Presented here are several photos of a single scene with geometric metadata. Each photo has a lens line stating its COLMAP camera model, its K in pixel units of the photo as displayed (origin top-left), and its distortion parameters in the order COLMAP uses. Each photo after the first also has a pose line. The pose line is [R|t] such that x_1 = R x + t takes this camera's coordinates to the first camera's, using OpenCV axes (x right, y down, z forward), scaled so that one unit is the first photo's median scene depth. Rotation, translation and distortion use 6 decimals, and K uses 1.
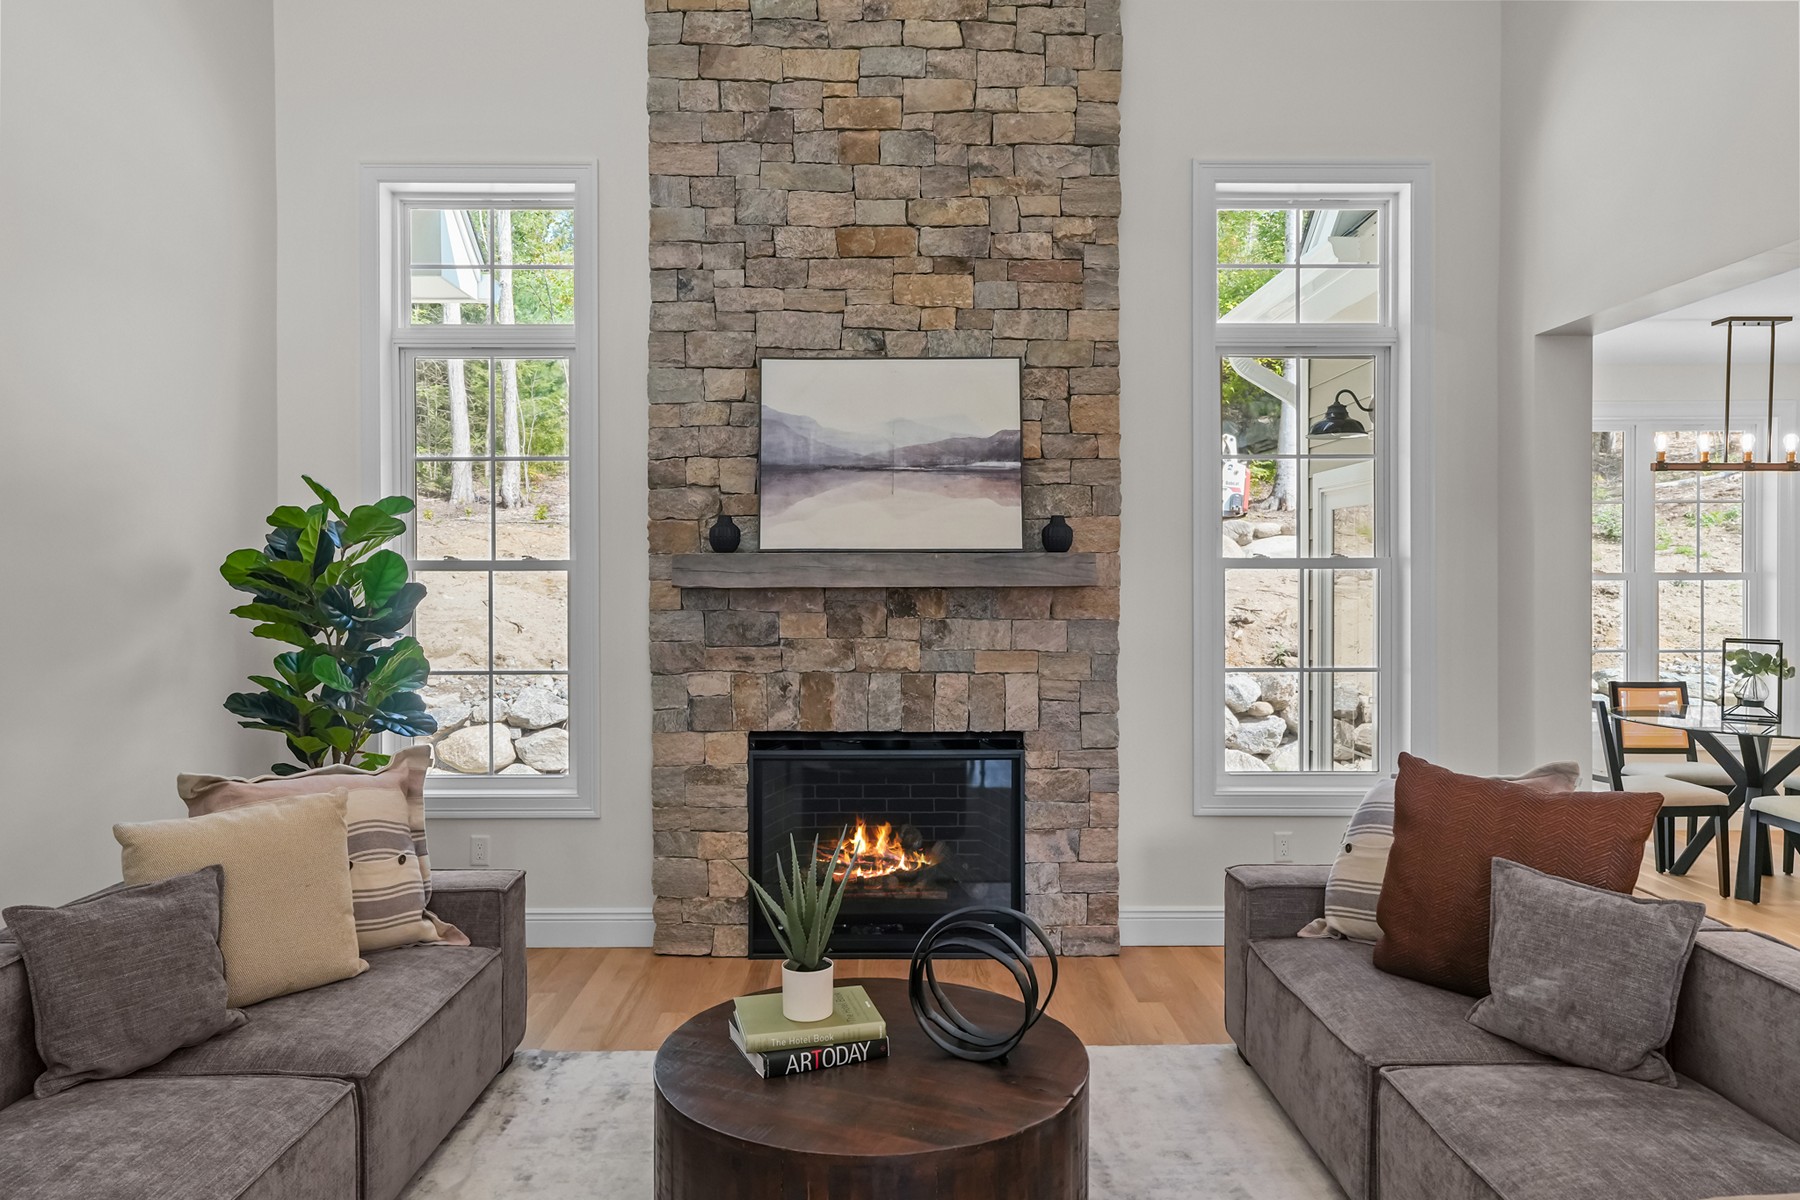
lens RADIAL K [[1176.9, 0, 897.4], [0, 1176.9, 589.3], [0, 0, 1]] dist [0.004417, 0.004307]
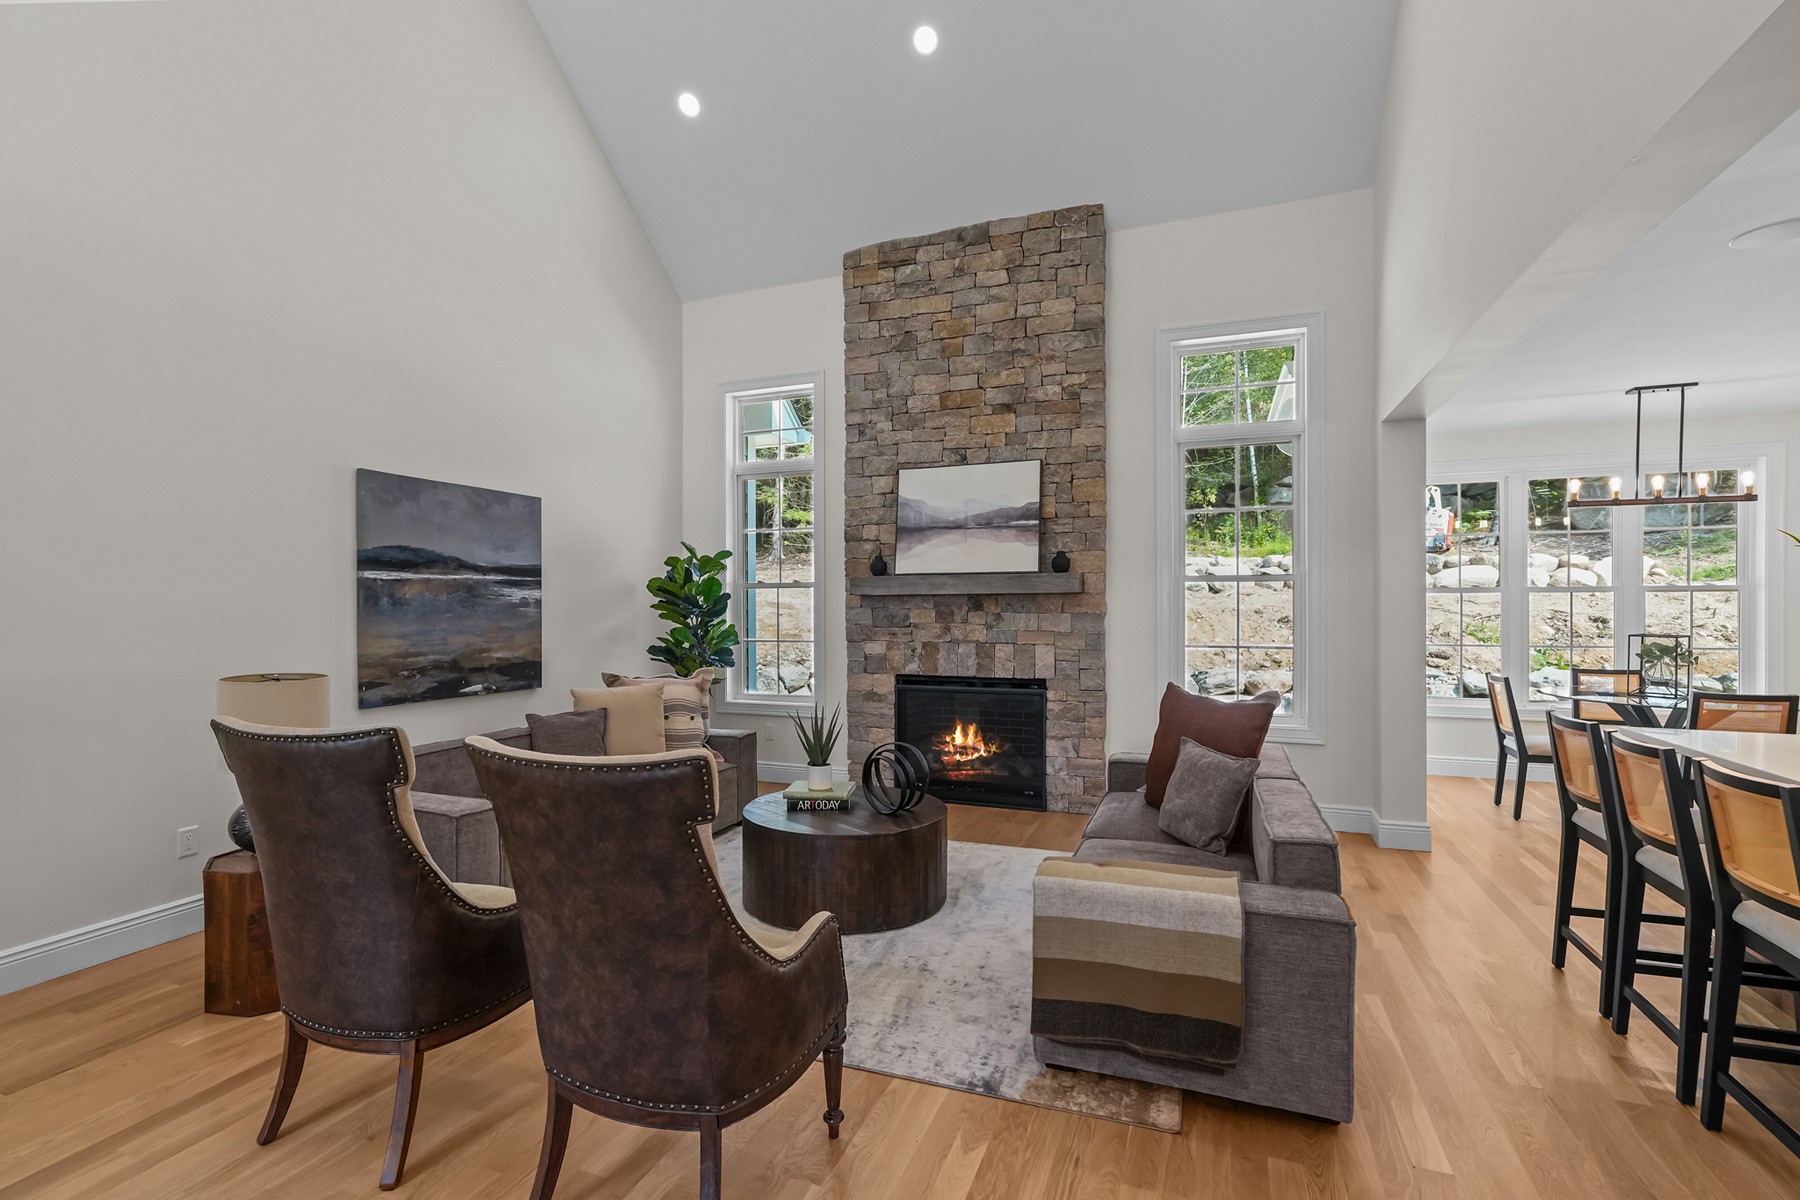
lens RADIAL K [[831.7, 0, 880.3], [0, 831.7, 610.9], [0, 0, 1]] dist [-0.019906, 0.014101]
pose [[0.923945, 0.000843, -0.382525, 0.347762], [-0.001410, 0.999998, -0.001202, 0.024545], [0.382523, 0.001650, 0.923944, -0.200230]]
